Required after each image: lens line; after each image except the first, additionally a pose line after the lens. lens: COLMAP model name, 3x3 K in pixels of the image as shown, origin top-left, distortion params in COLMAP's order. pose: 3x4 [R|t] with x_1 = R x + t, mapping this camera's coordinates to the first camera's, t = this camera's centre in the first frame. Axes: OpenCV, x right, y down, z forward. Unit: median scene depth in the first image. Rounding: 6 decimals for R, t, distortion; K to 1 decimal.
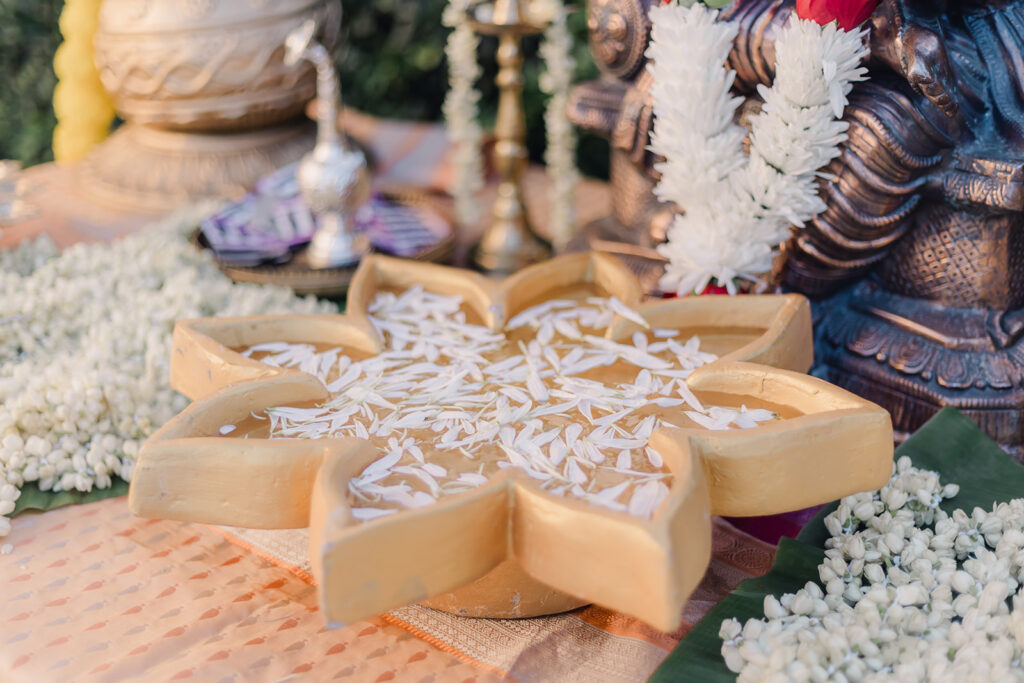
lens RADIAL K [[1551.8, 0, 511.1], [0, 1551.8, 342.0], [0, 0, 1]] dist [0.002410, 0.000000]
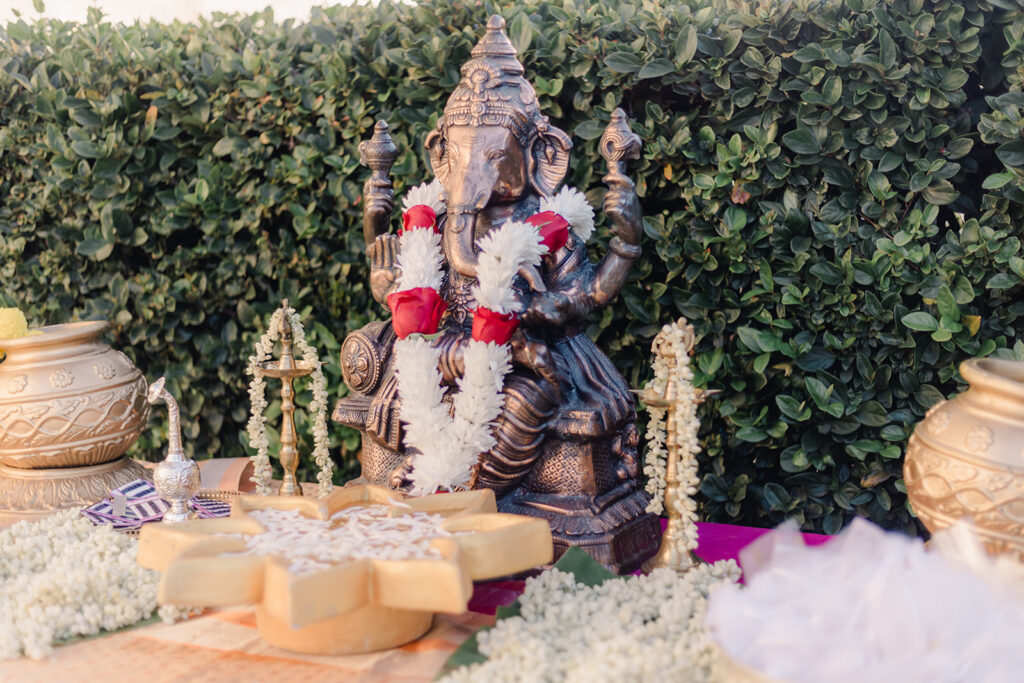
lens RADIAL K [[1551.8, 0, 512.1], [0, 1551.8, 341.0], [0, 0, 1]] dist [0.002410, 0.000000]
pose [[0.960718, -0.036741, 0.275085, -0.284957], [0.114602, 0.955262, -0.272655, 0.305097], [-0.252760, 0.293470, 0.921948, -0.748029]]
